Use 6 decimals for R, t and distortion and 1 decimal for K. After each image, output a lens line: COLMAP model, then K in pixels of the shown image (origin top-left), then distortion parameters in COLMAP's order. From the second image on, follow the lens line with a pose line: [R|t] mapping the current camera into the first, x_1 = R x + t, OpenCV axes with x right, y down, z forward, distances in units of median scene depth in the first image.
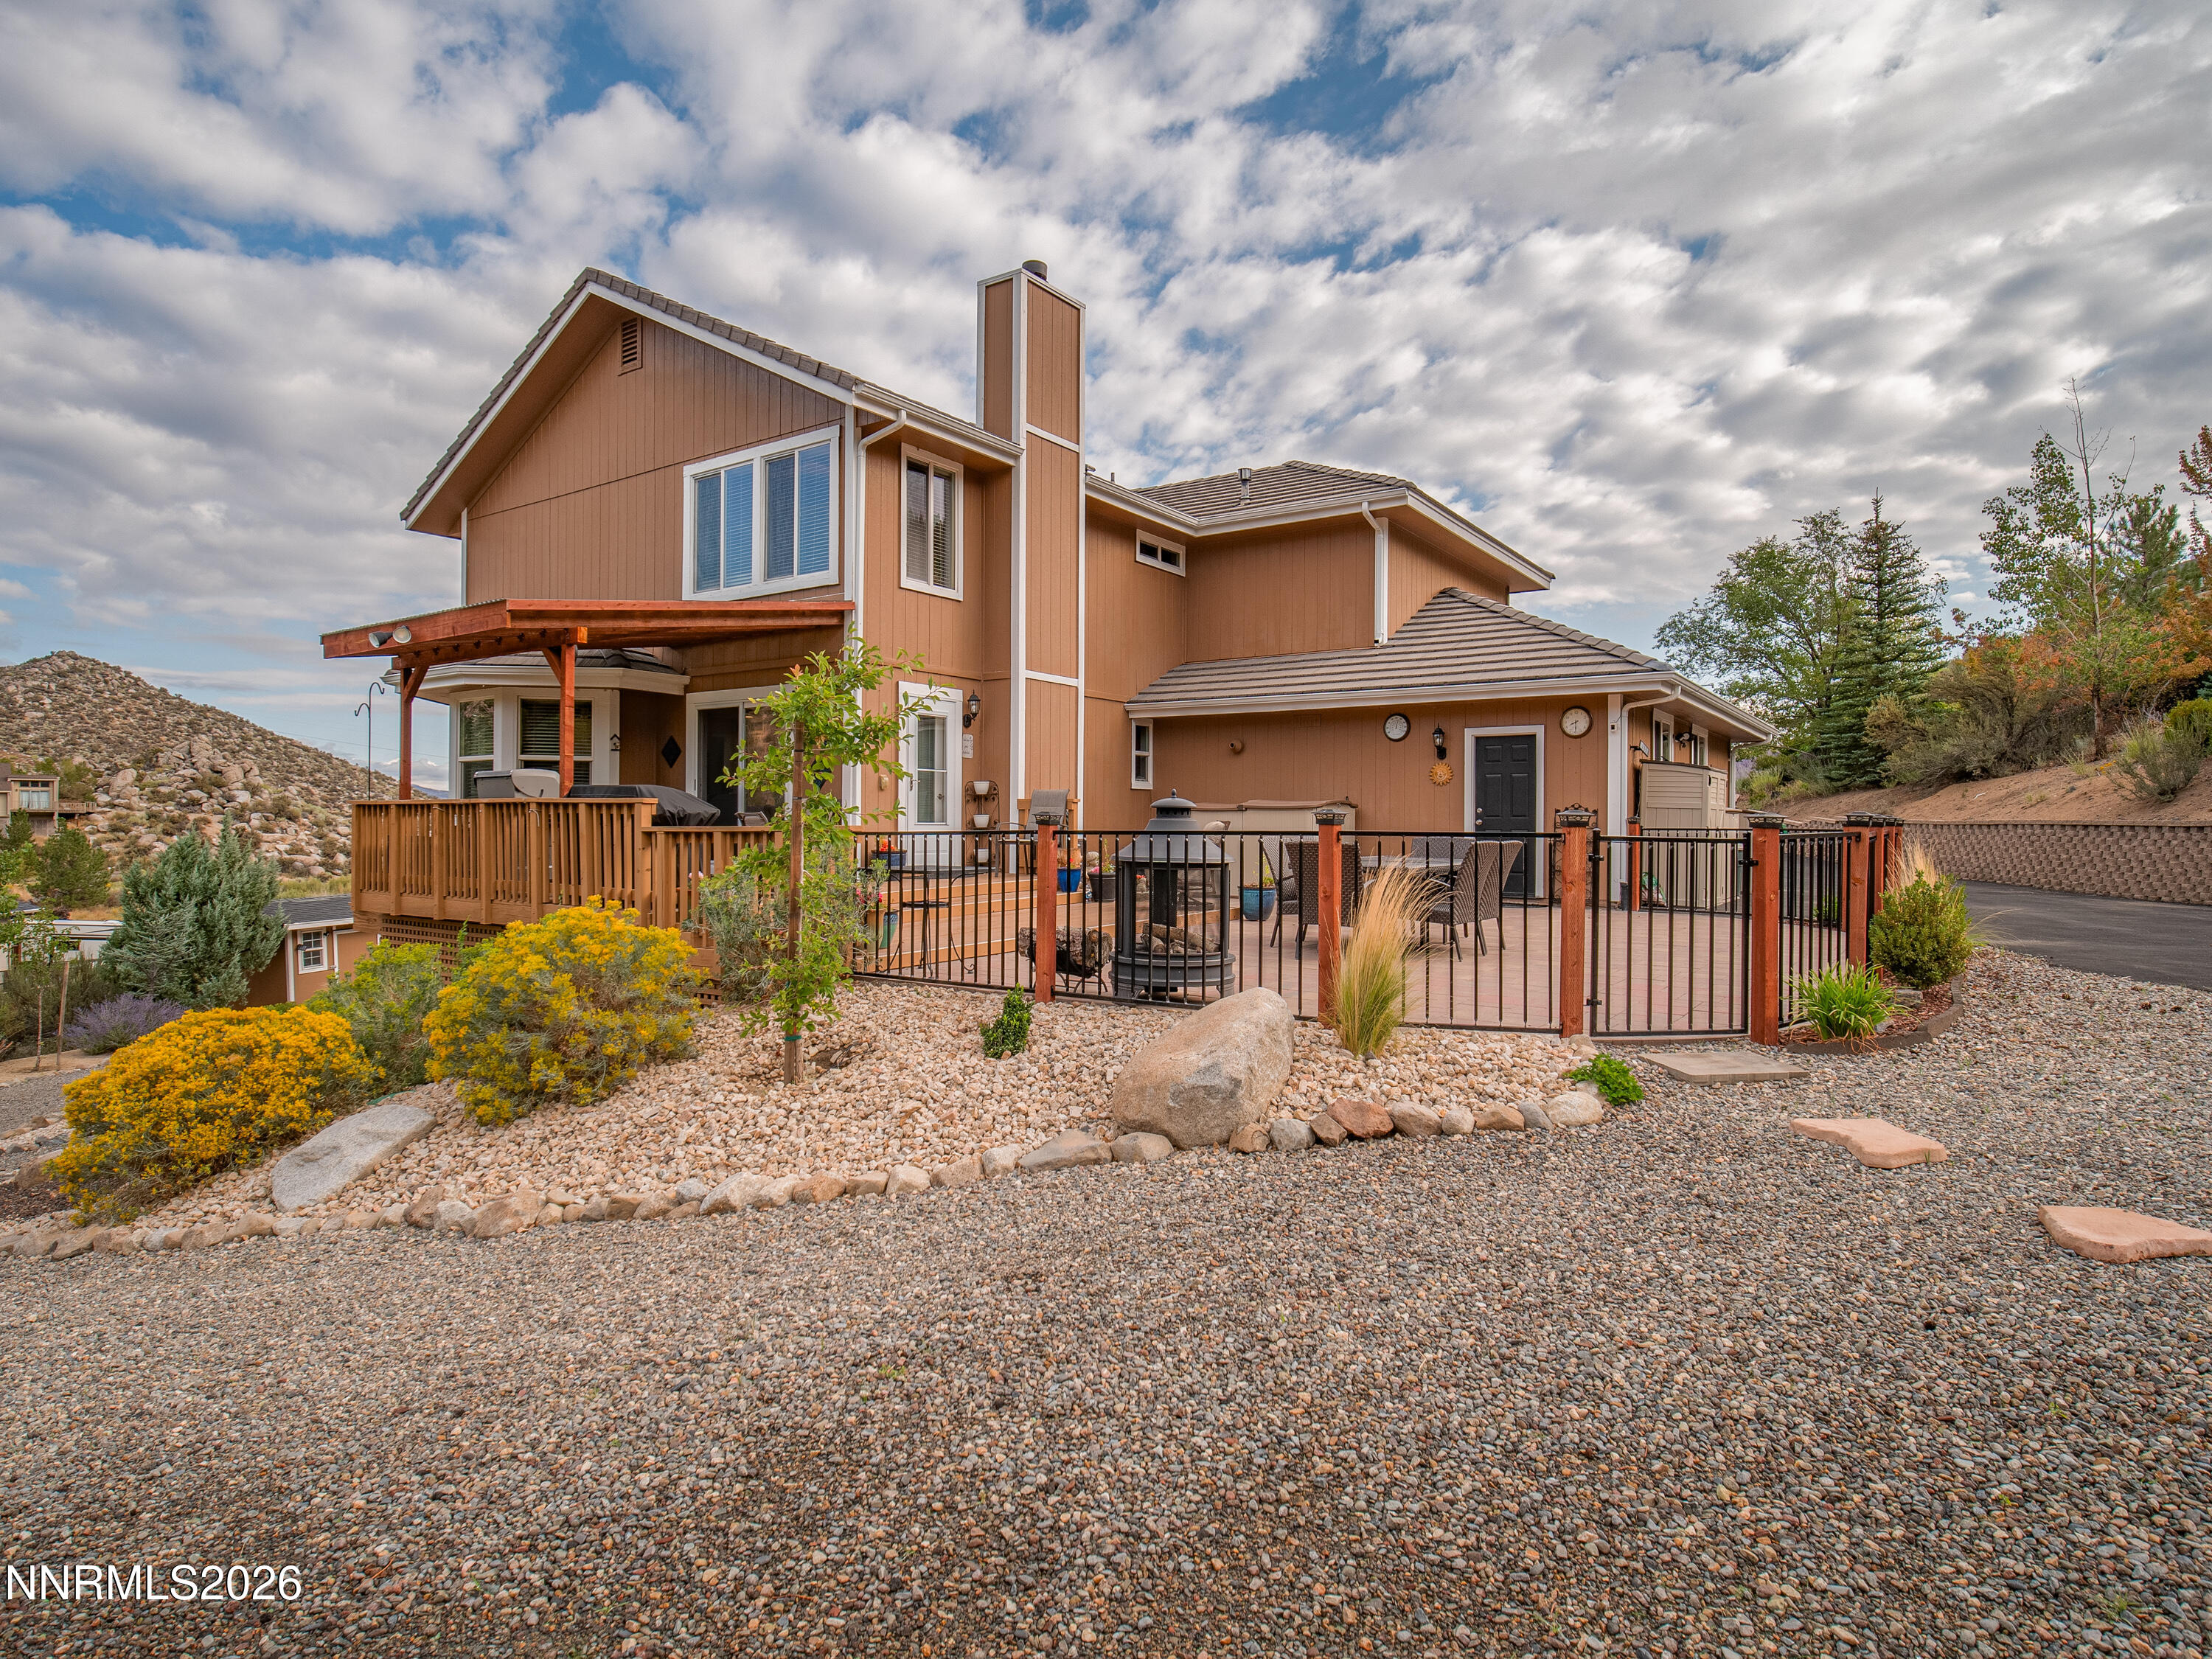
lens RADIAL K [[1206.2, 0, 1088.9], [0, 1206.2, 823.5], [0, 0, 1]] dist [-0.002227, -0.003650]
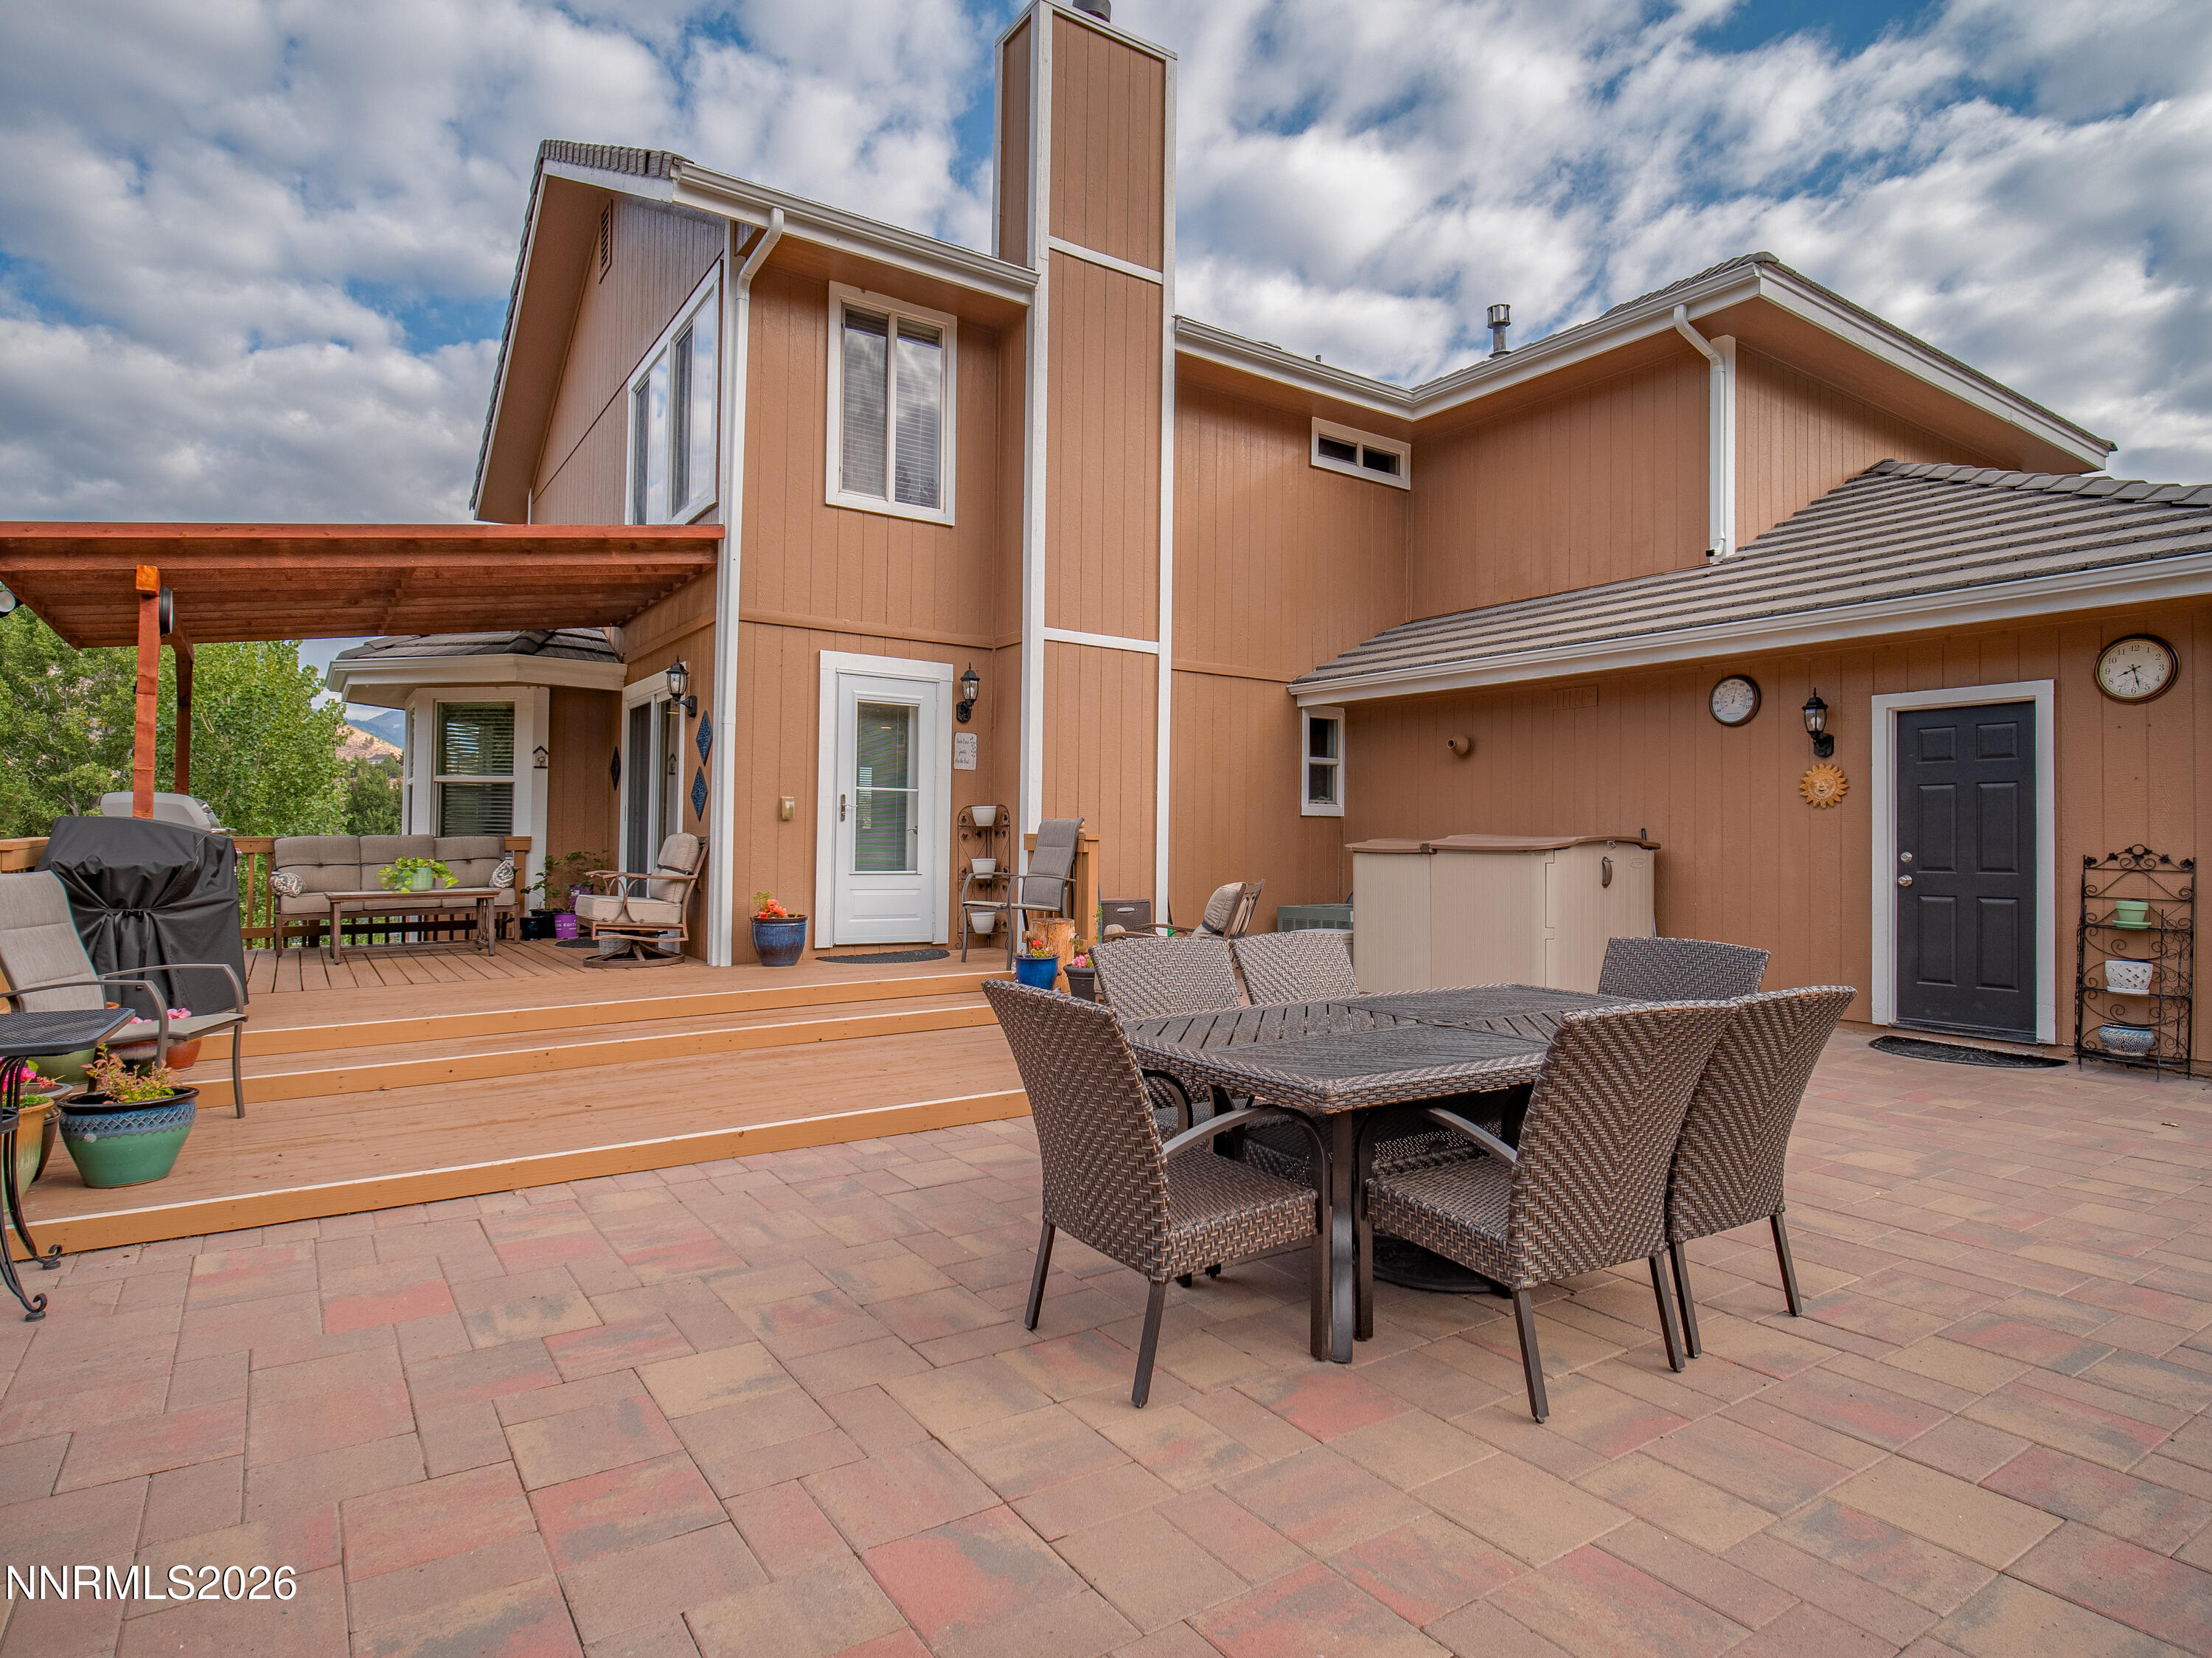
lens RADIAL K [[1201.7, 0, 1105.7], [0, 1201.7, 820.6], [0, 0, 1]] dist [0.001983, -0.000431]
pose [[0.936415, -0.002471, -0.350886, 0.195345], [-0.005694, 0.999736, -0.022238, -0.013442], [0.350848, 0.022822, 0.936154, 0.431177]]
